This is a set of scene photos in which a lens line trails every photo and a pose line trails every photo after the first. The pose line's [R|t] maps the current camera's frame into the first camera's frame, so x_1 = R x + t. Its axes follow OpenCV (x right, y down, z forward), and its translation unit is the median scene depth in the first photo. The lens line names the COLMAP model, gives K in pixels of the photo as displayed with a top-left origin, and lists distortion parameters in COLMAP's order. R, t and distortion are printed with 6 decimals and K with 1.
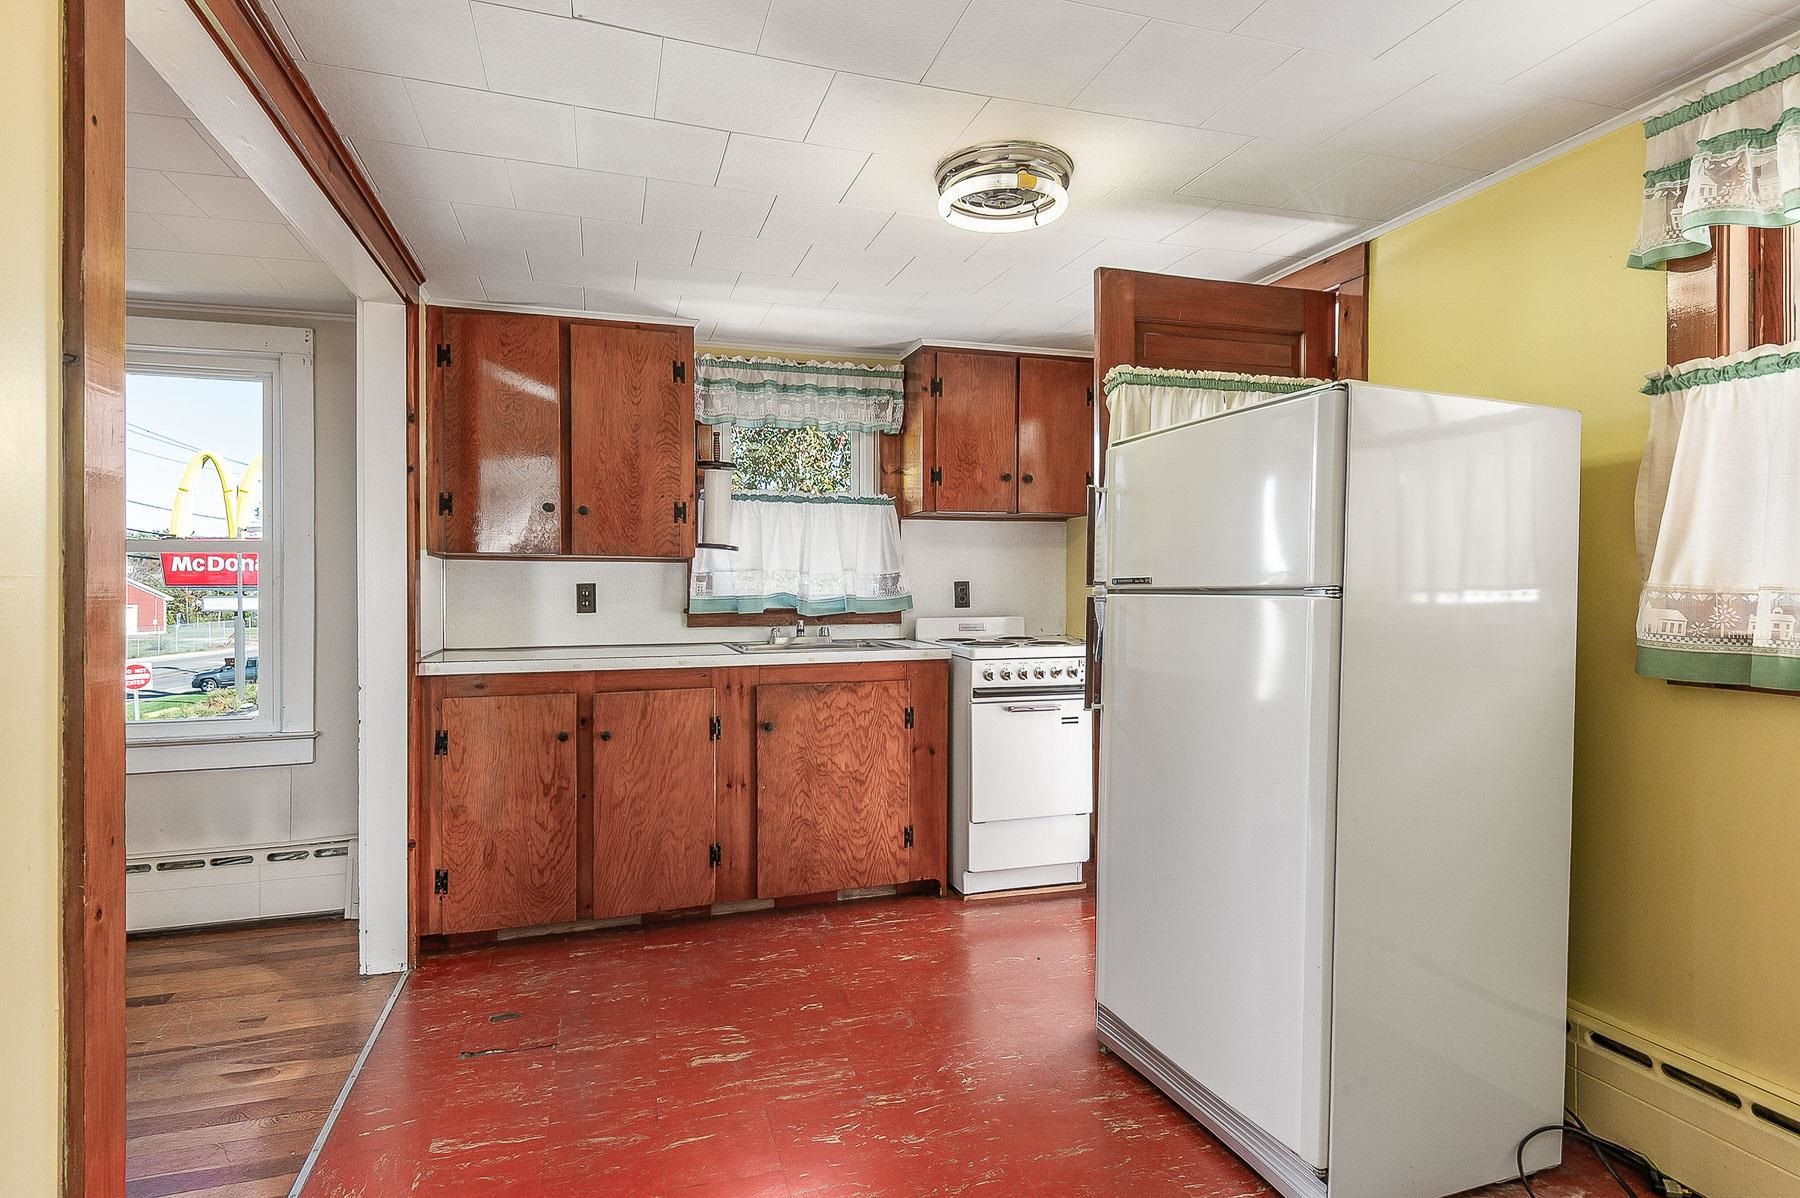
lens RADIAL K [[930.7, 0, 896.4], [0, 930.7, 583.5], [0, 0, 1]] dist [-0.000477, -0.000095]
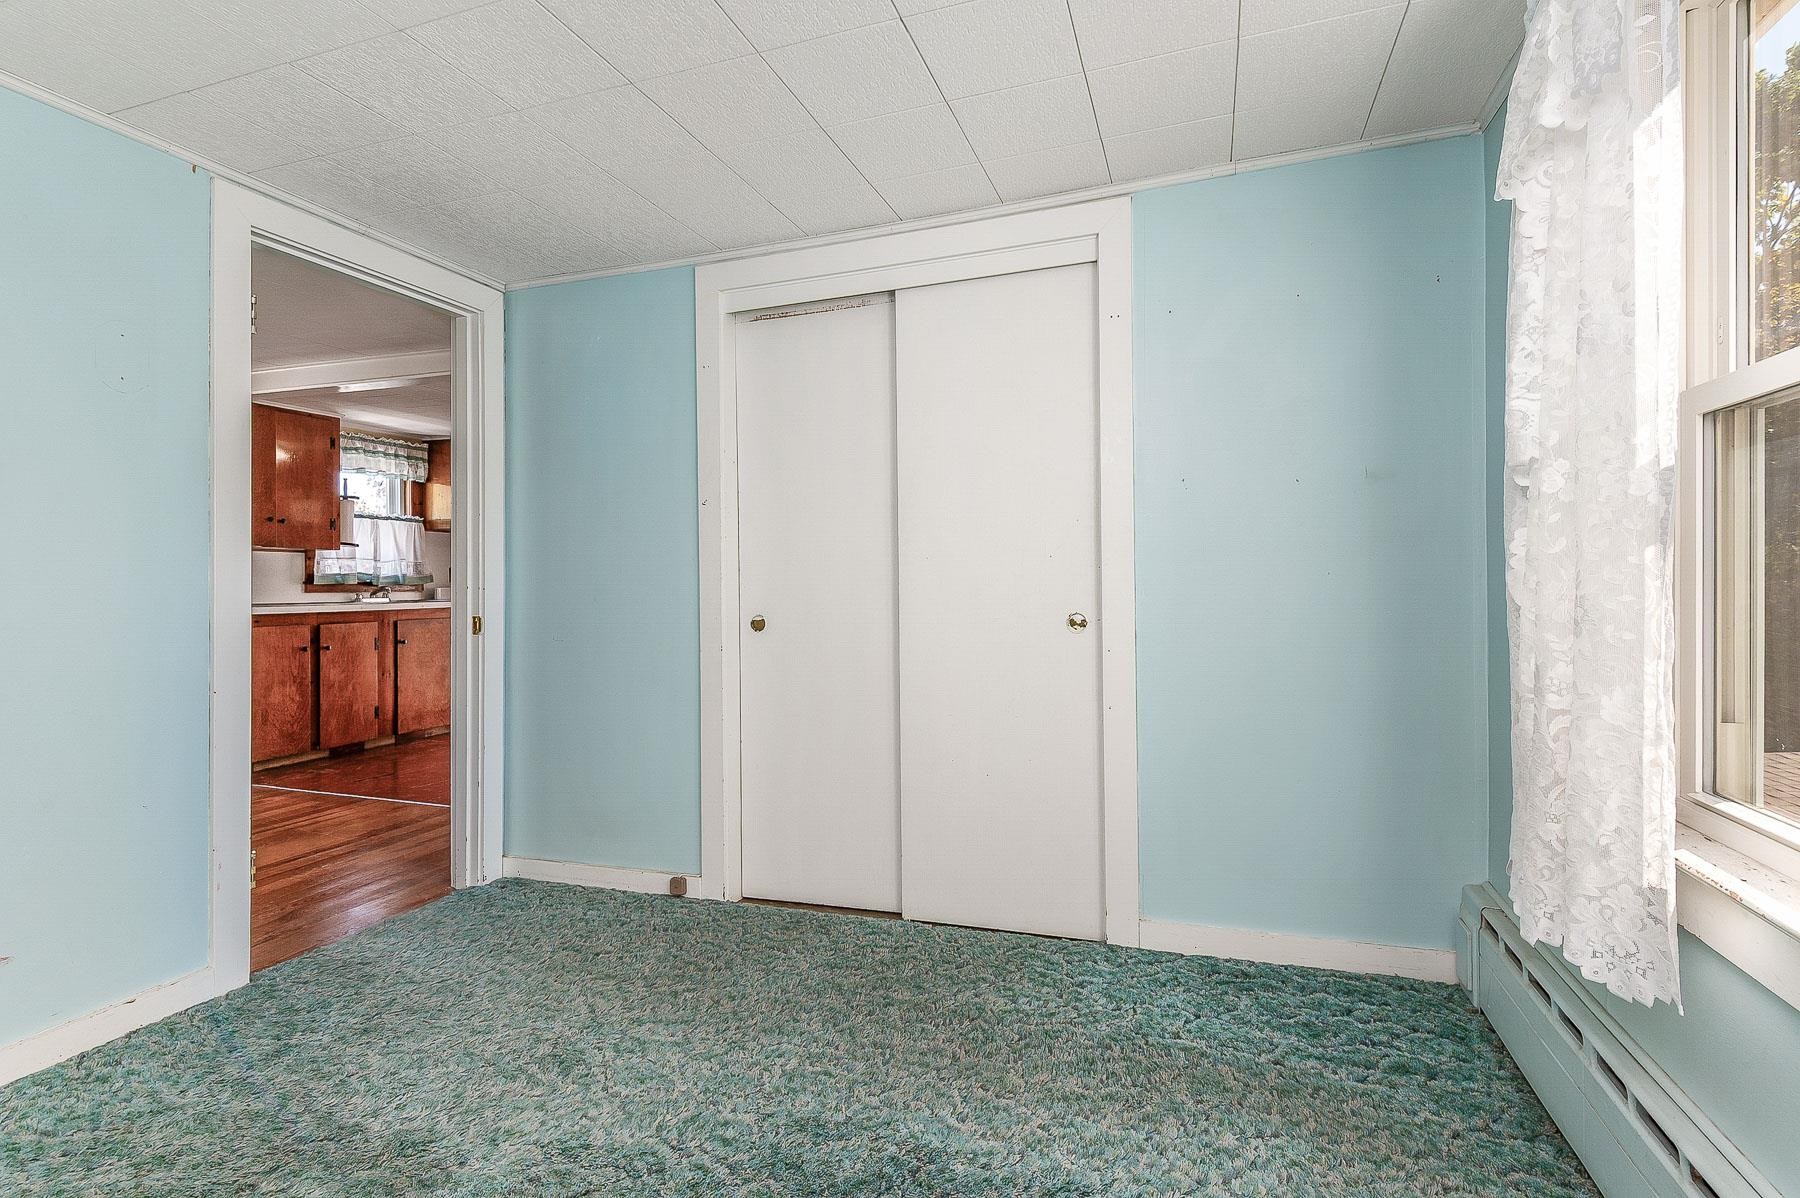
lens RADIAL K [[871.5, 0, 899.1], [0, 871.5, 585.6], [0, 0, 1]] dist [0.037488, -0.005736]
pose [[0.605432, -0.003005, 0.795891, -0.891103], [0.001129, 0.999995, 0.002917, 0.034115], [-0.795896, -0.000868, 0.605433, -0.824236]]
